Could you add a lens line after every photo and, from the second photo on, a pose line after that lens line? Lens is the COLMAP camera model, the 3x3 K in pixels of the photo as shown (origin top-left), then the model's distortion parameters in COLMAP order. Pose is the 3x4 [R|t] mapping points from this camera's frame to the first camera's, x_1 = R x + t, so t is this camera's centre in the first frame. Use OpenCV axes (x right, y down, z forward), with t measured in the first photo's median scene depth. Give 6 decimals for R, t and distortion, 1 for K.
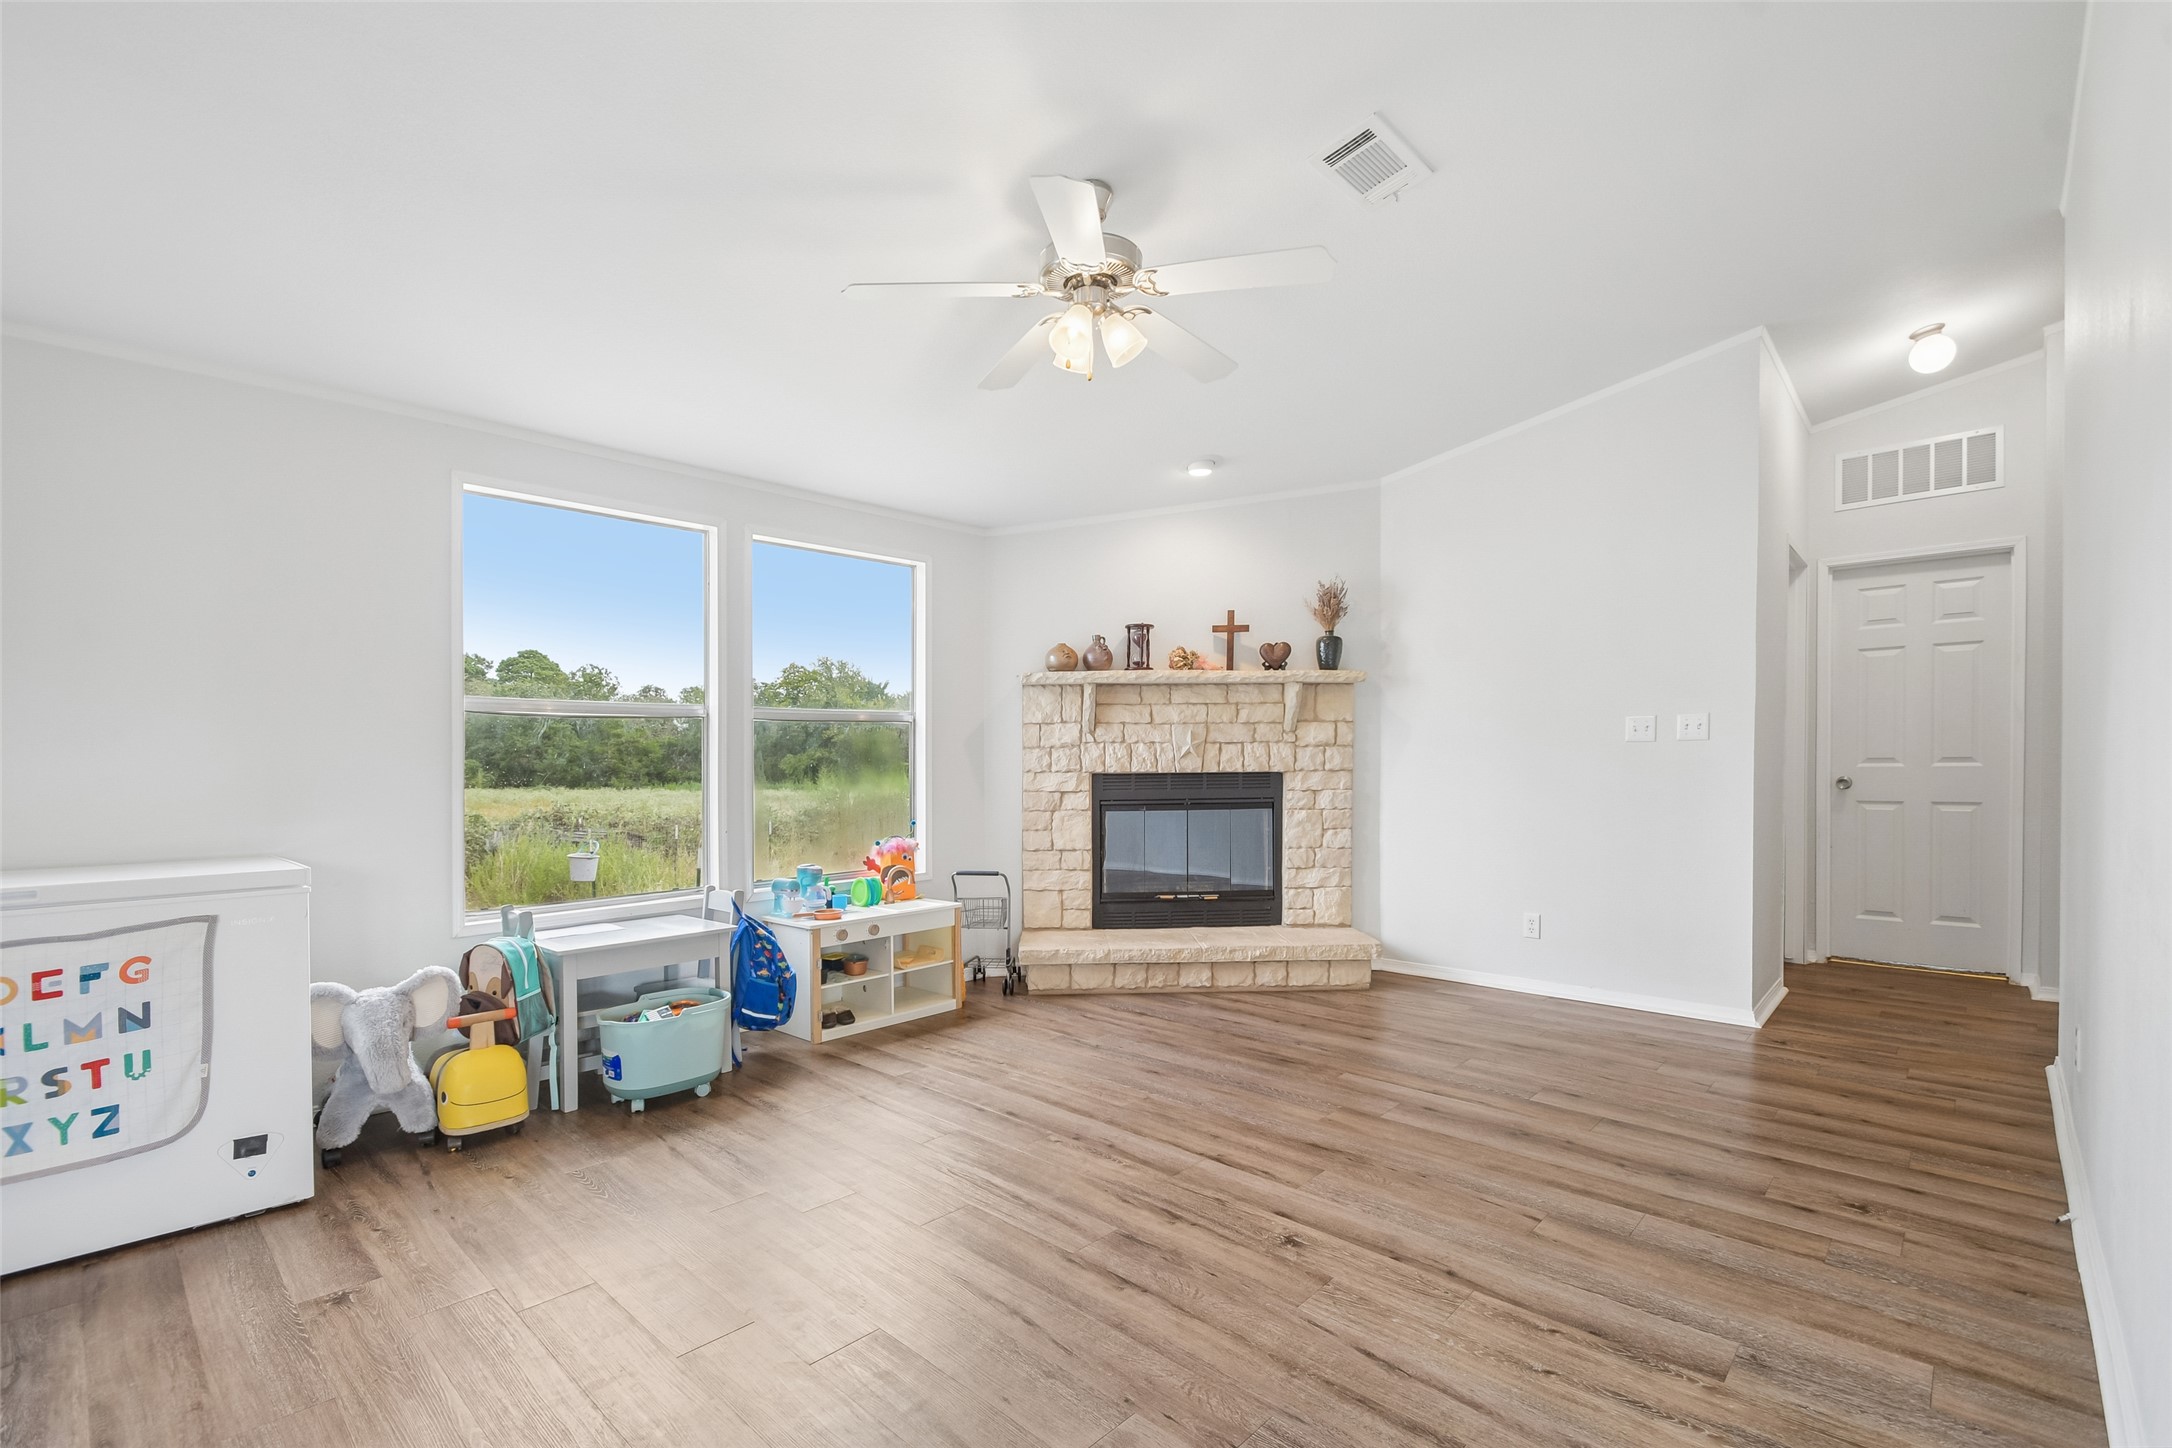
lens RADIAL K [[967.8, 0, 1086.0], [0, 967.8, 750.8], [0, 0, 1]] dist [-0.001928, -0.008303]
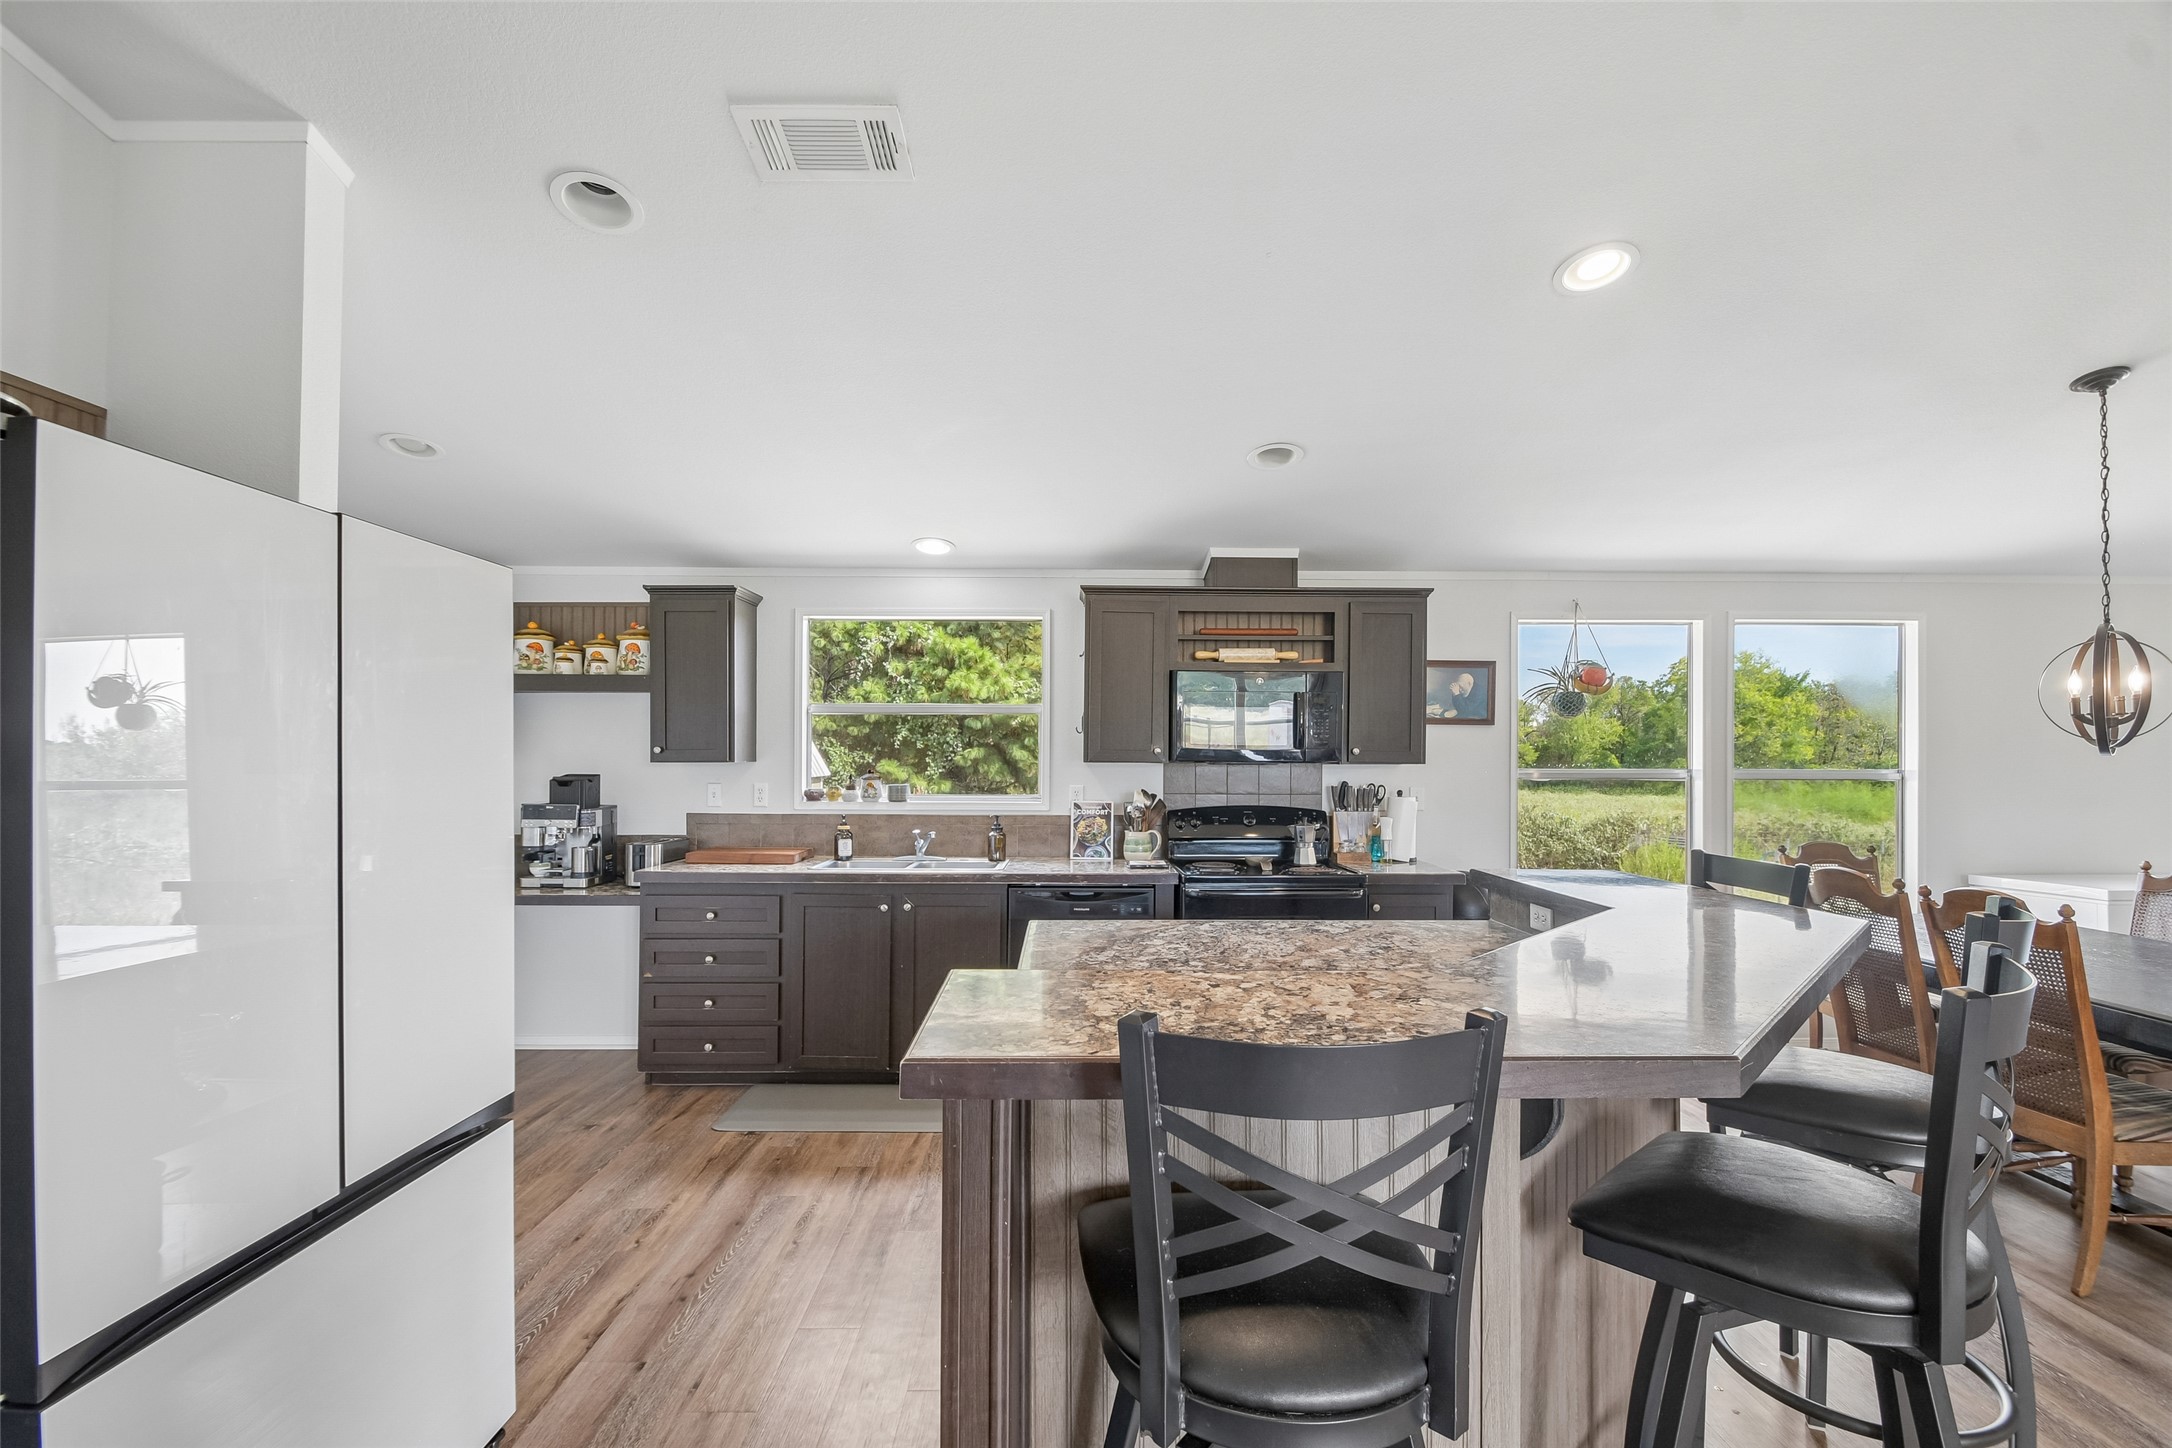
lens RADIAL K [[972.0, 0, 1077.6], [0, 972.0, 747.6], [0, 0, 1]] dist [0.021263, -0.019716]
pose [[0.690699, 0.001262, -0.723142, -0.597378], [-0.003126, 0.999994, -0.001241, -0.059743], [0.723136, 0.003117, 0.690699, -0.906742]]
